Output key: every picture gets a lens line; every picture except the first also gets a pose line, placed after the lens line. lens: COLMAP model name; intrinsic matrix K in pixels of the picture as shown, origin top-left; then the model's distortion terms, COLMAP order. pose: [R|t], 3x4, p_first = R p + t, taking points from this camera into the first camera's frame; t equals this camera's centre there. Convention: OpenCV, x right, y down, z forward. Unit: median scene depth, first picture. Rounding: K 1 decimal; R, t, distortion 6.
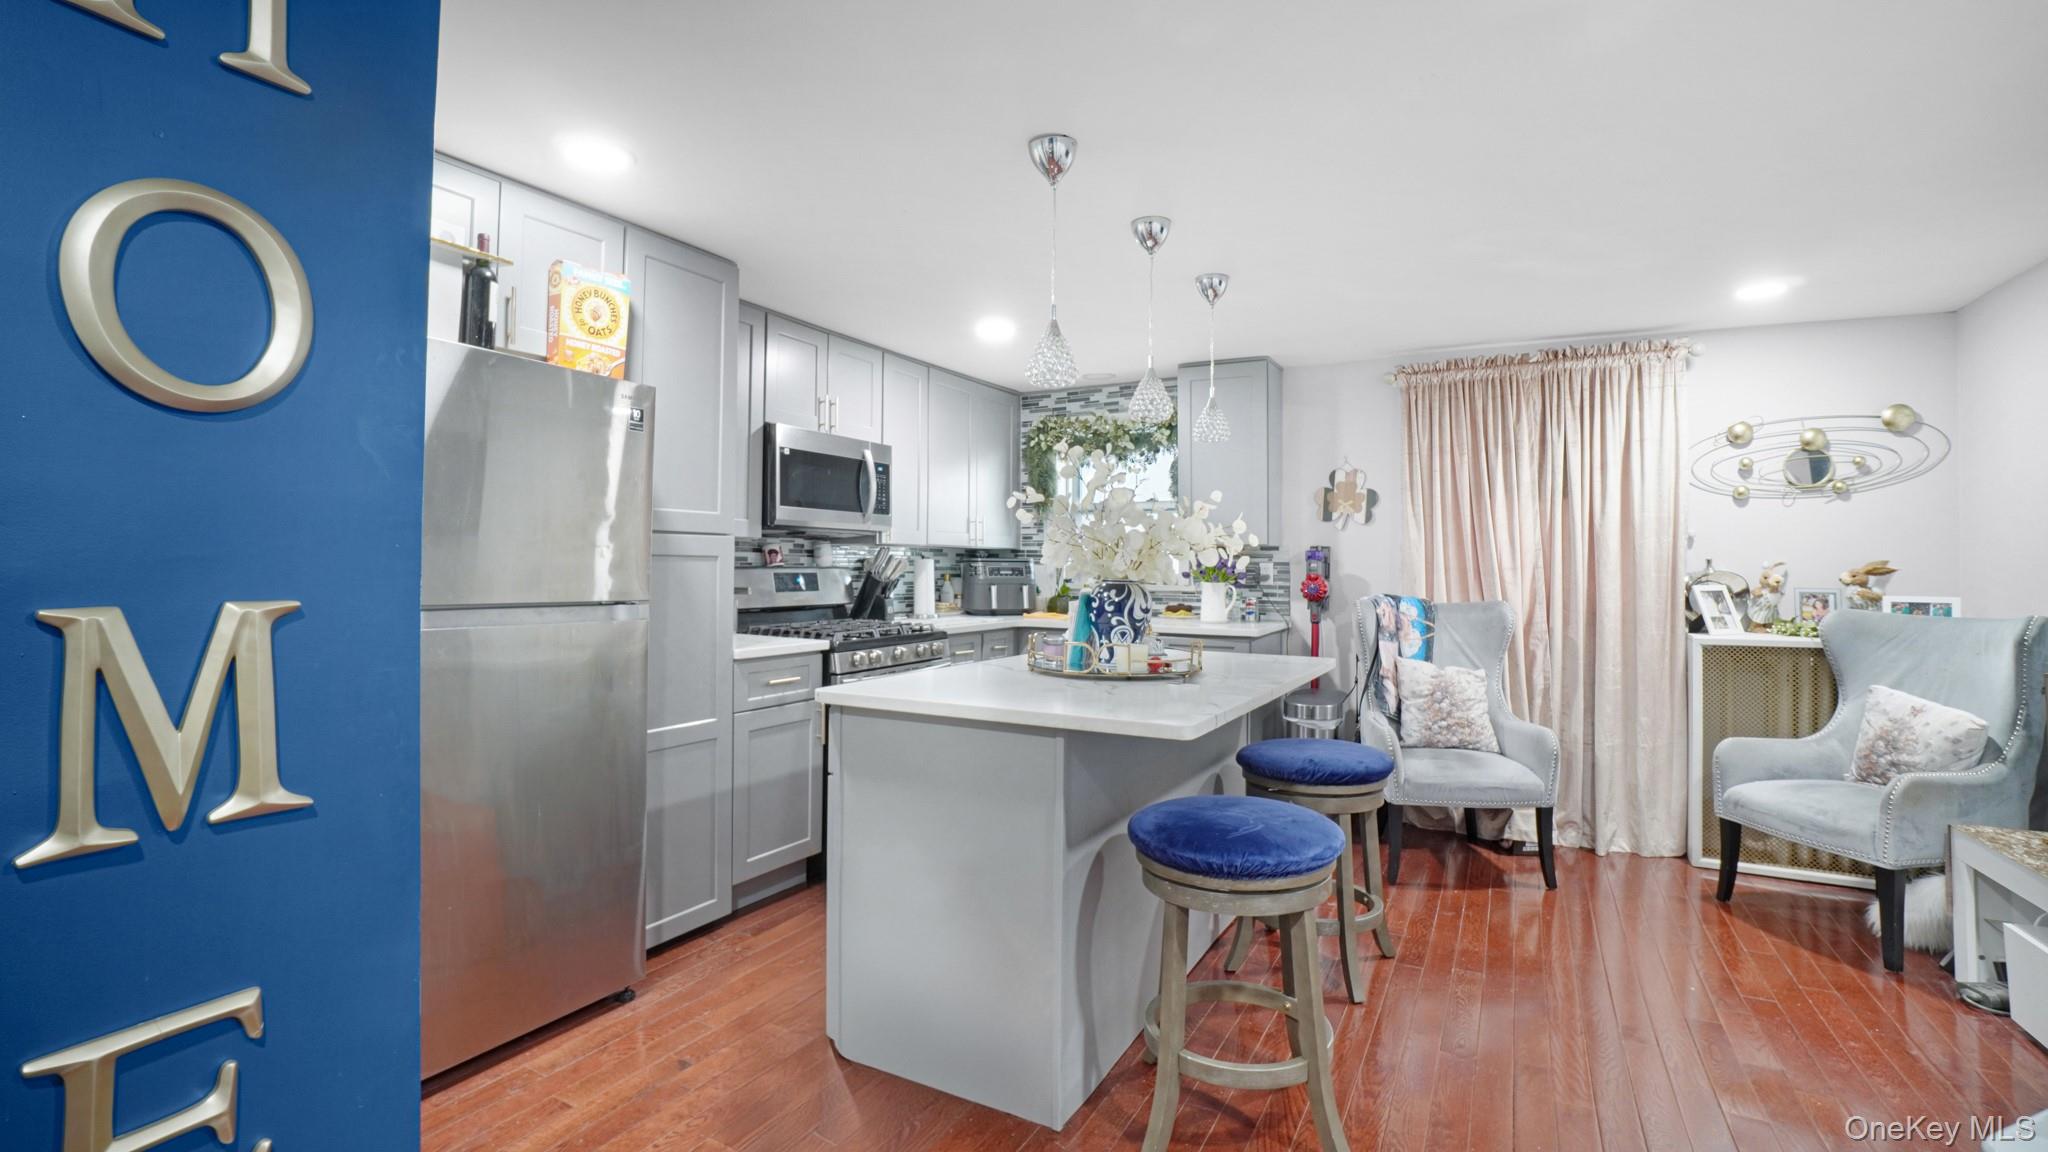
lens RADIAL K [[919.3, 0, 1016.5], [0, 919.3, 567.9], [0, 0, 1]] dist [-0.068464, 0.026714]
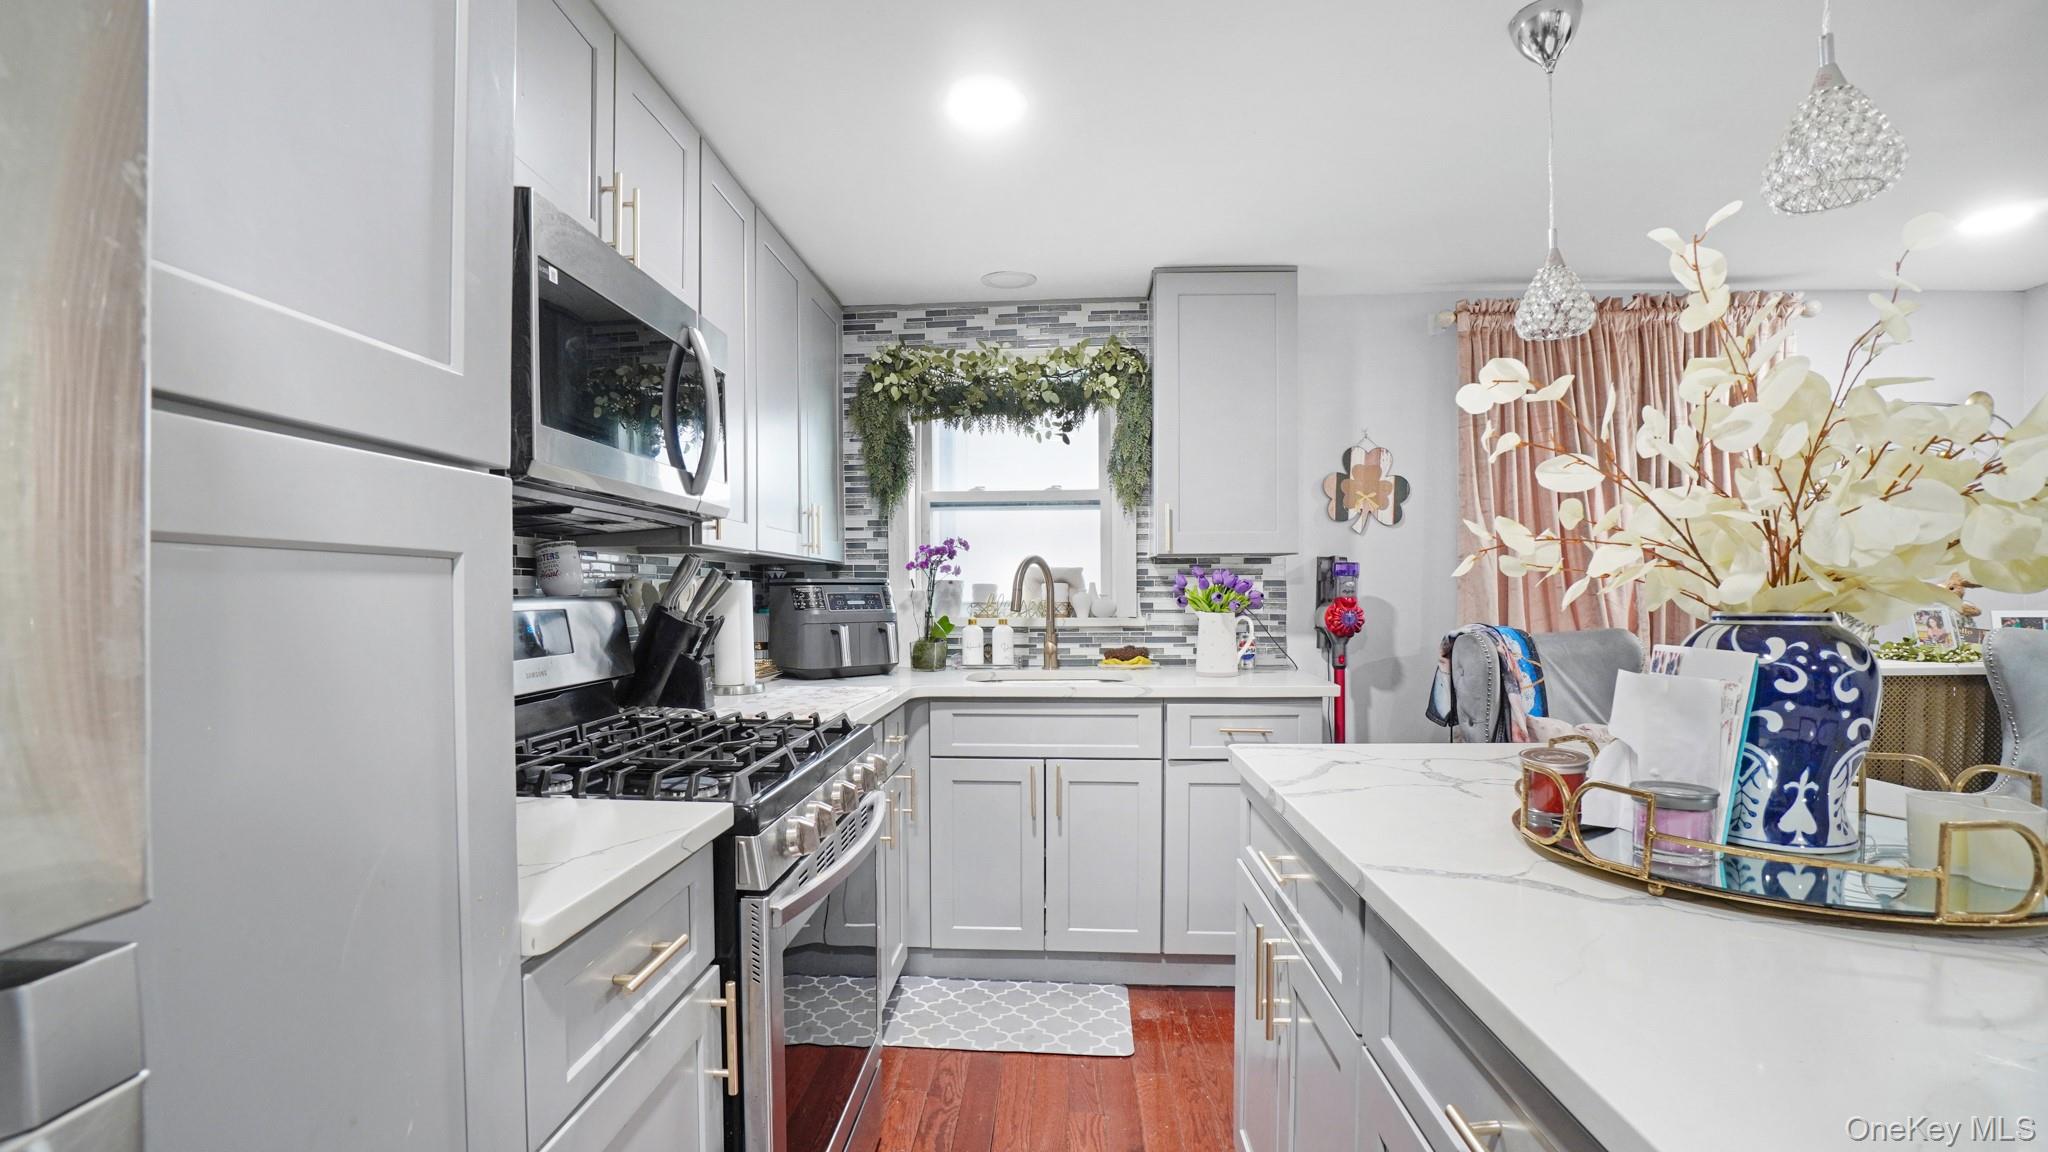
lens RADIAL K [[938.8, 0, 1021.0], [0, 938.8, 606.8], [0, 0, 1]] dist [-0.054884, 0.012991]
pose [[0.899633, -0.019936, 0.436192, -0.234155], [0.014183, 0.999764, 0.016441, -0.000625], [-0.436417, -0.008605, 0.899703, 0.563501]]
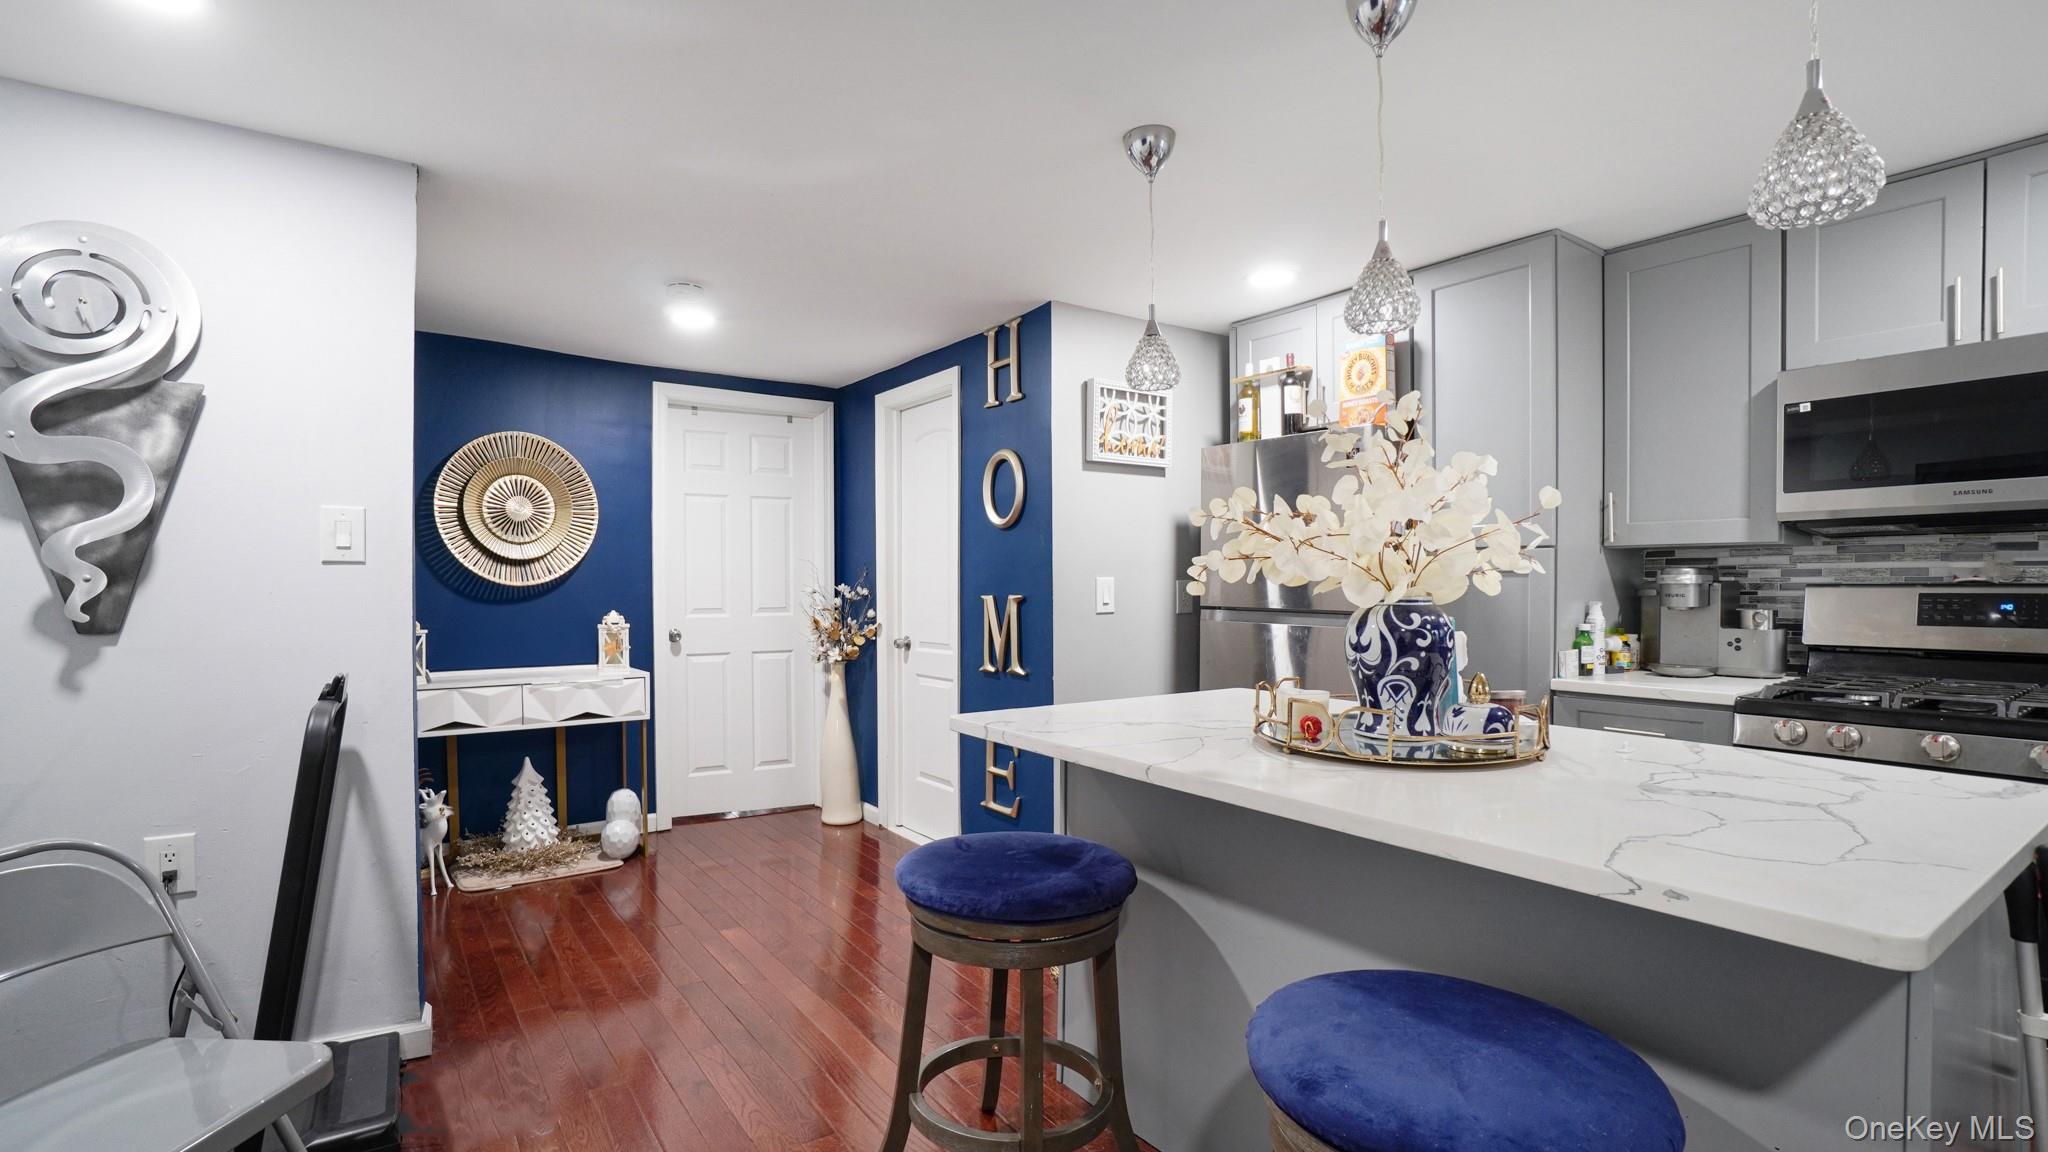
lens RADIAL K [[919.3, 0, 1016.5], [0, 919.3, 567.9], [0, 0, 1]] dist [-0.068464, 0.026714]
pose [[-0.435685, -0.019650, -0.899885, 0.539276], [-0.005048, 0.999799, -0.019387, 0.003158], [0.900085, -0.003904, -0.435697, 0.727561]]
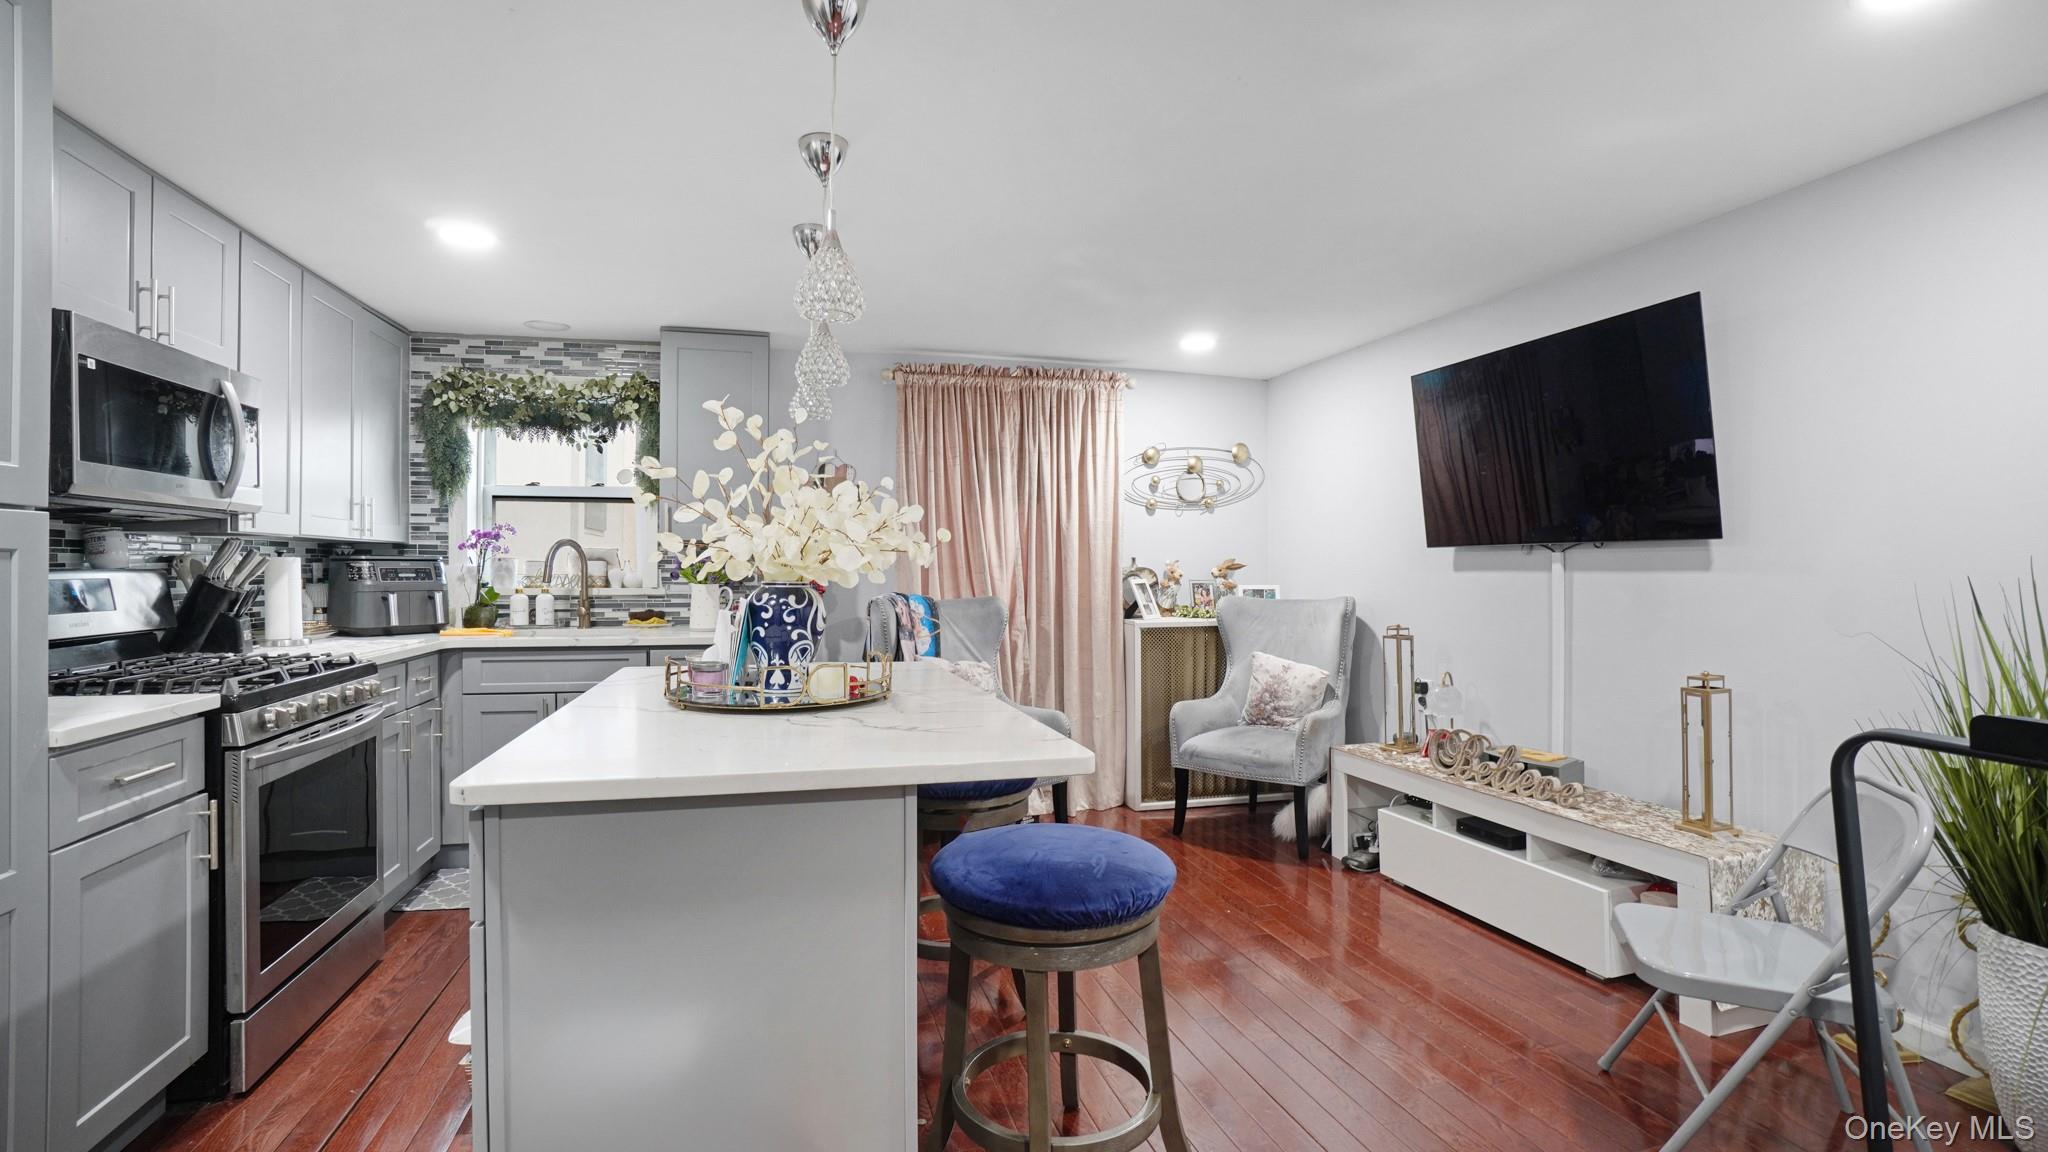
lens RADIAL K [[919.3, 0, 1016.5], [0, 919.3, 567.9], [0, 0, 1]] dist [-0.068464, 0.026714]
pose [[0.721493, -0.006593, 0.692391, -0.205386], [0.005400, 0.999978, 0.003894, -0.001168], [-0.692401, 0.000930, 0.721512, 0.205850]]
